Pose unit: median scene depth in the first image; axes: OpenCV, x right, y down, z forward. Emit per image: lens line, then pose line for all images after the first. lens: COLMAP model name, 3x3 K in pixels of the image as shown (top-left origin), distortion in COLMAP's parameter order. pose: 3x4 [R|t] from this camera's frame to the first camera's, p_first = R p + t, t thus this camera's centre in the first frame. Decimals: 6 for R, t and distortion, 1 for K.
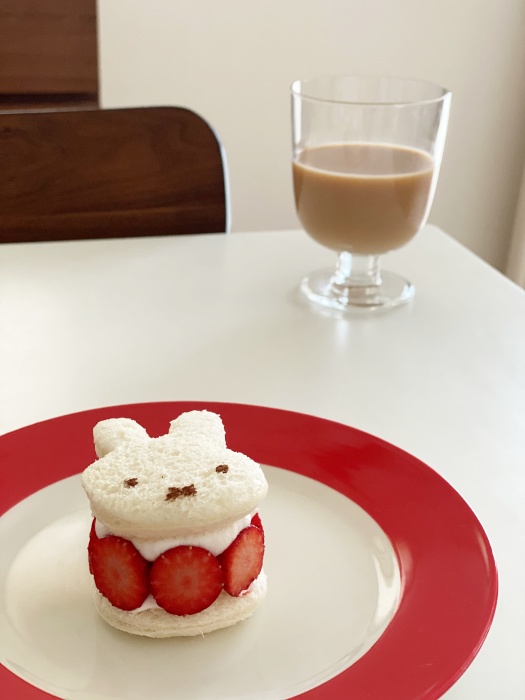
lens RADIAL K [[1054.4, 0, 263.1], [0, 1054.4, 352.1], [0, 0, 1]] dist [0.224043, 0.000000]
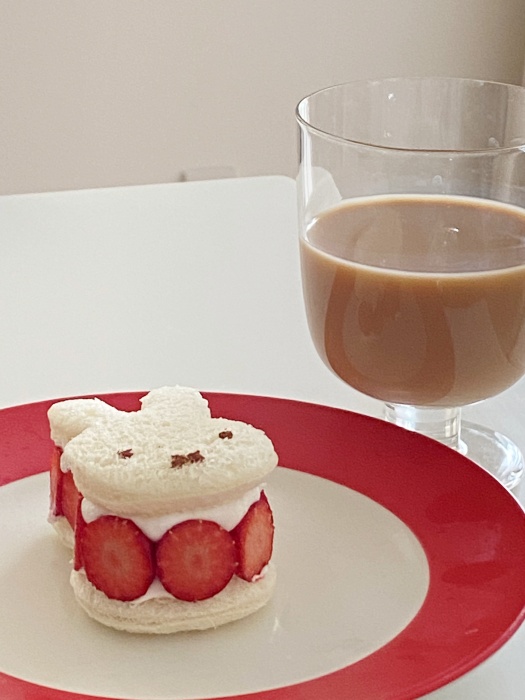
lens RADIAL K [[1966.9, 0, 262.2], [0, 1966.9, 348.4], [0, 0, 1]] dist [0.707051, 0.000000]
pose [[0.992712, -0.050310, 0.109503, -0.186771], [0.054025, 0.998051, -0.031227, 0.093342], [-0.107718, 0.036916, 0.993496, -0.629438]]
